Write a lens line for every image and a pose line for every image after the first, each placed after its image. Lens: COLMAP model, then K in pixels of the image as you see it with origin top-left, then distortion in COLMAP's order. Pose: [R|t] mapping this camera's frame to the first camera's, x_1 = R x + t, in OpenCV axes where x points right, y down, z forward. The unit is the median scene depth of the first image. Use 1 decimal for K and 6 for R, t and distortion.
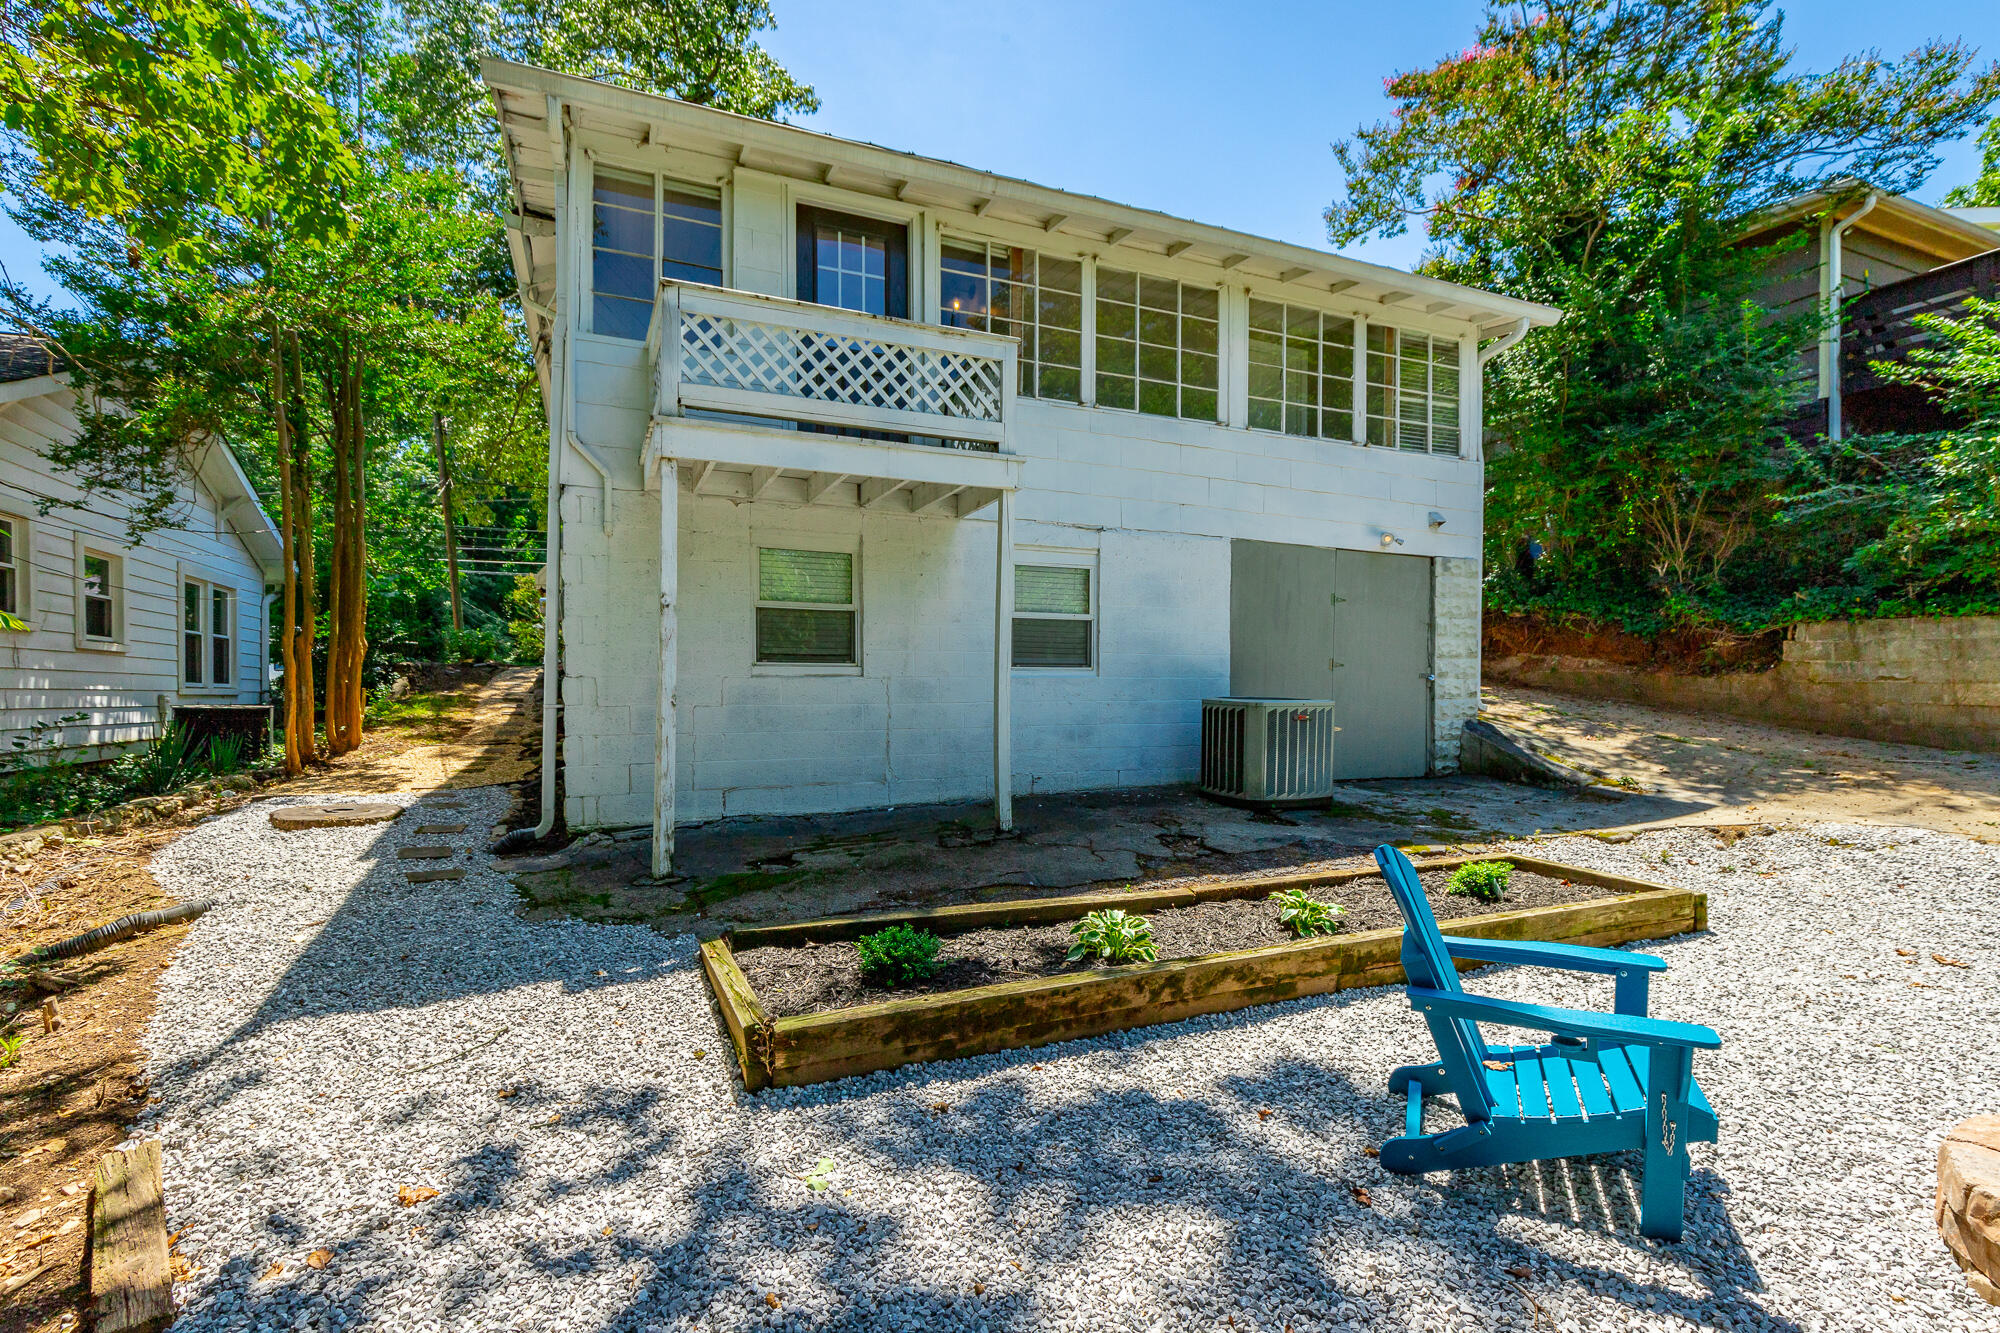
lens RADIAL K [[913.7, 0, 1010.9], [0, 913.7, 684.1], [0, 0, 1]] dist [0.009344, -0.001008]
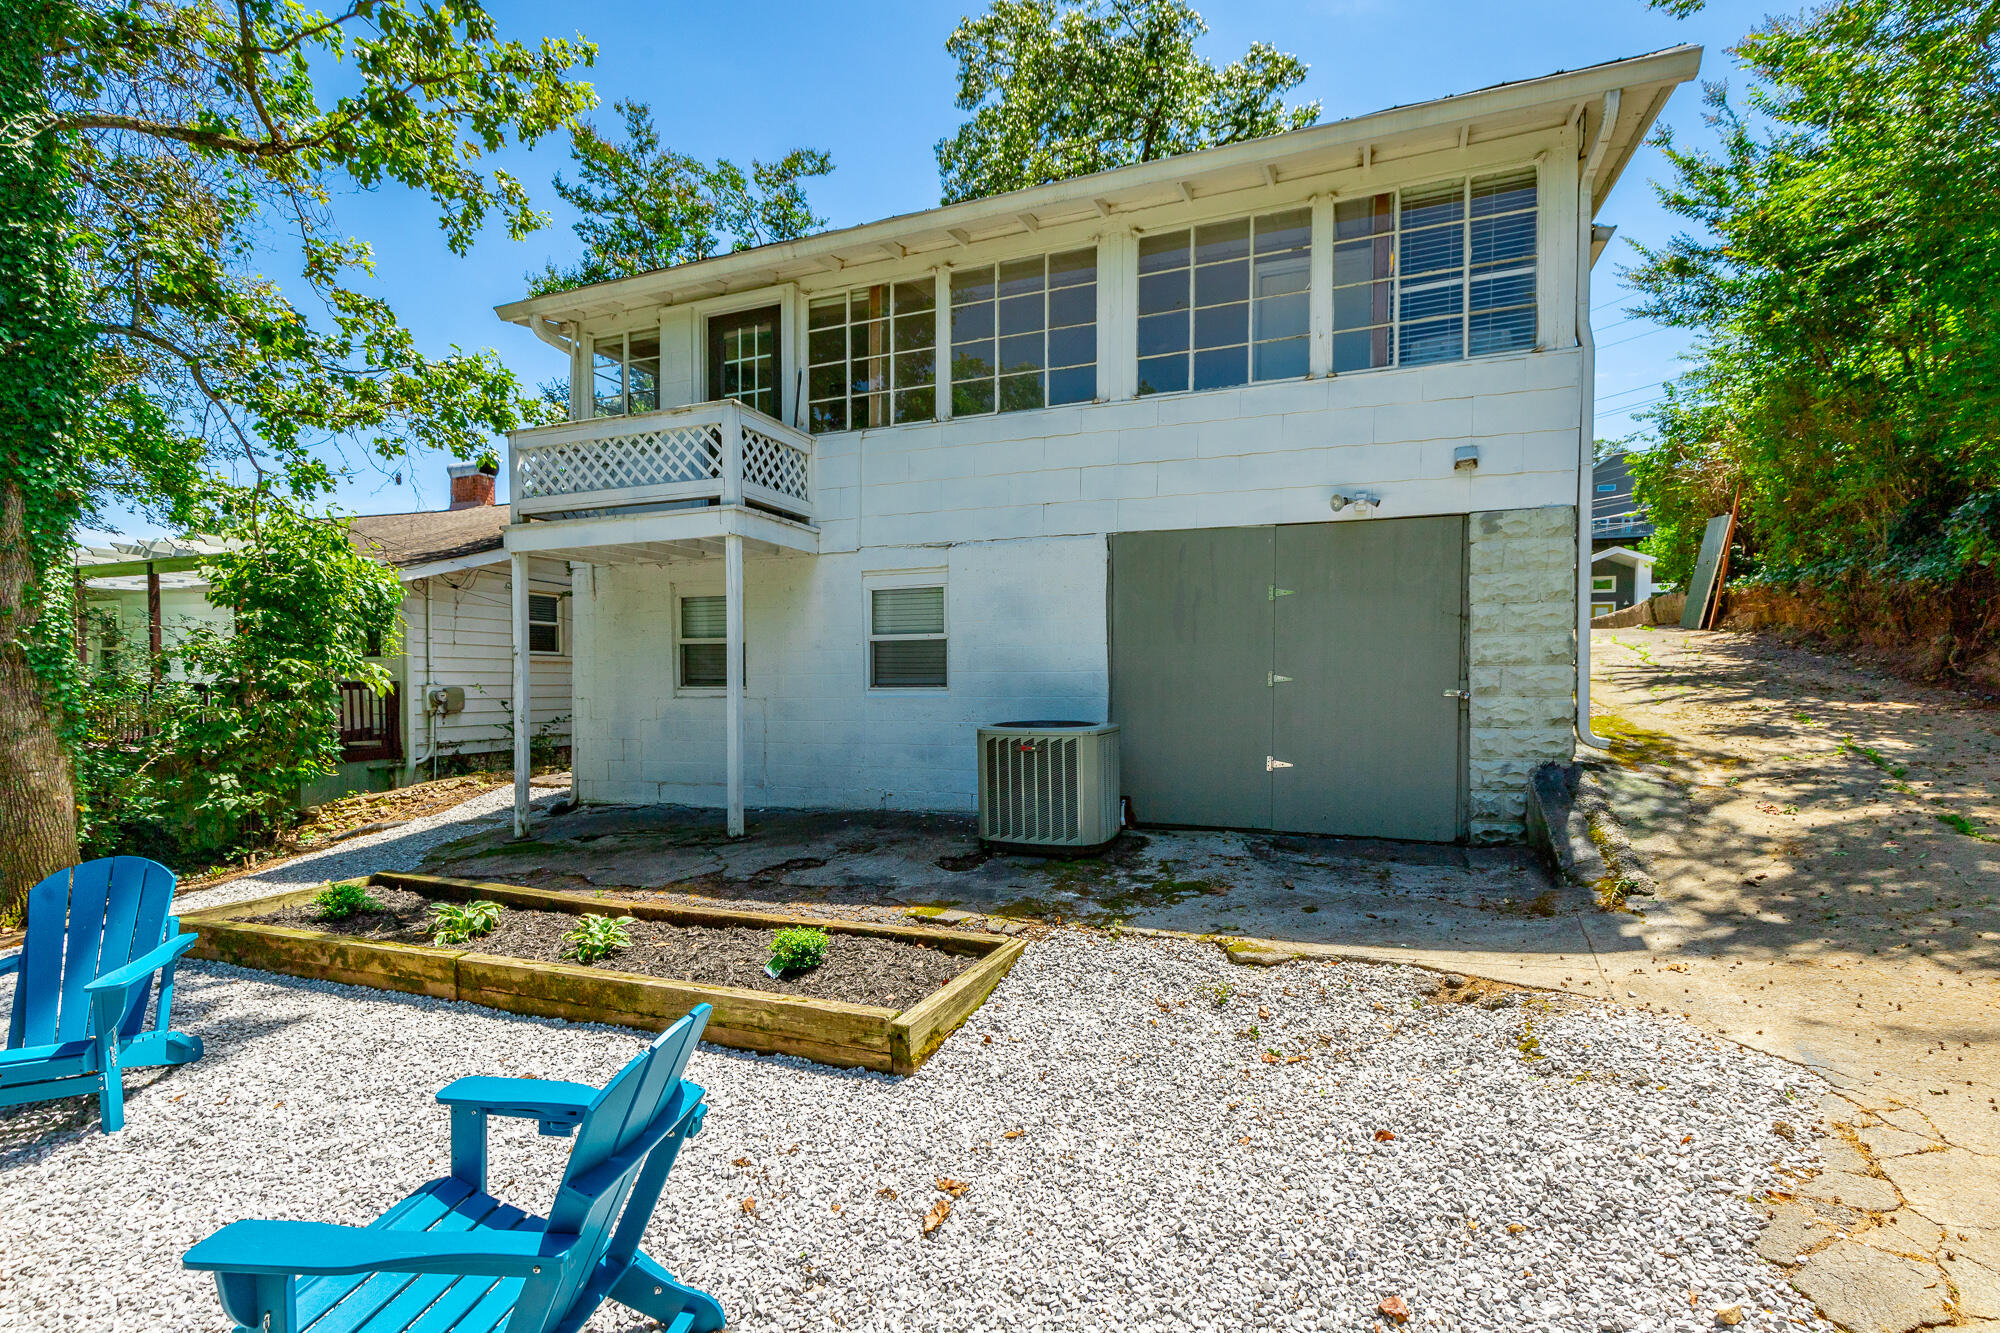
lens RADIAL K [[863.3, 0, 971.4], [0, 863.3, 705.3], [0, 0, 1]] dist [0.001283, -0.000088]
pose [[0.717727, 0.008413, -0.696274, 0.735086], [0.003391, 0.999873, 0.015576, -0.012906], [0.696317, -0.013540, 0.717607, 0.344102]]
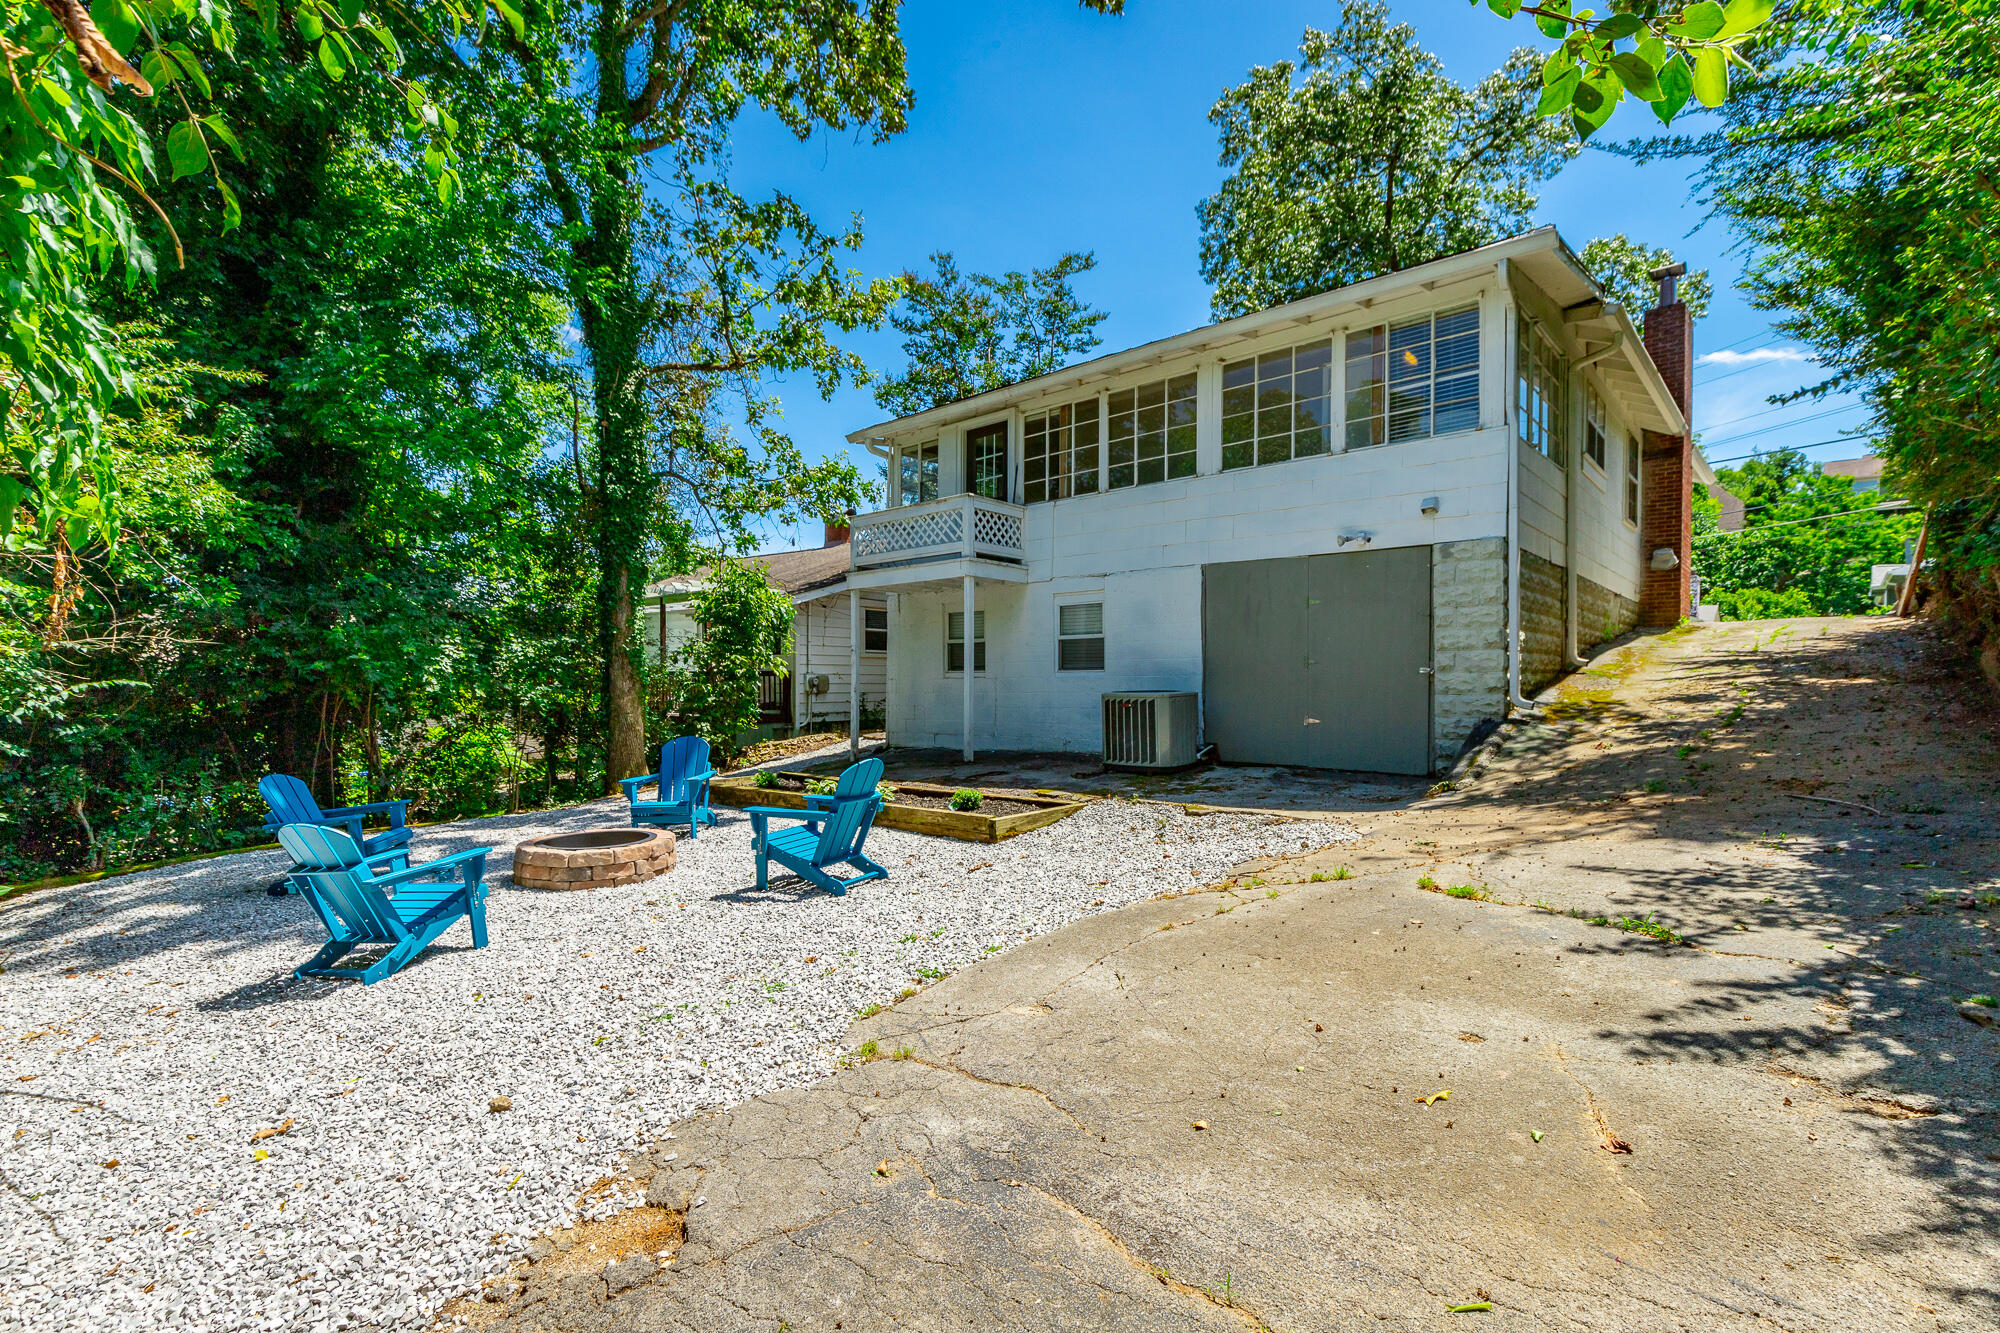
lens RADIAL K [[863.3, 0, 971.4], [0, 863.3, 705.3], [0, 0, 1]] dist [0.001283, -0.000088]
pose [[0.410650, 0.016450, -0.911645, 1.242216], [-0.006402, 0.999865, 0.015158, 0.018995], [0.911771, -0.000388, 0.410699, 0.228586]]
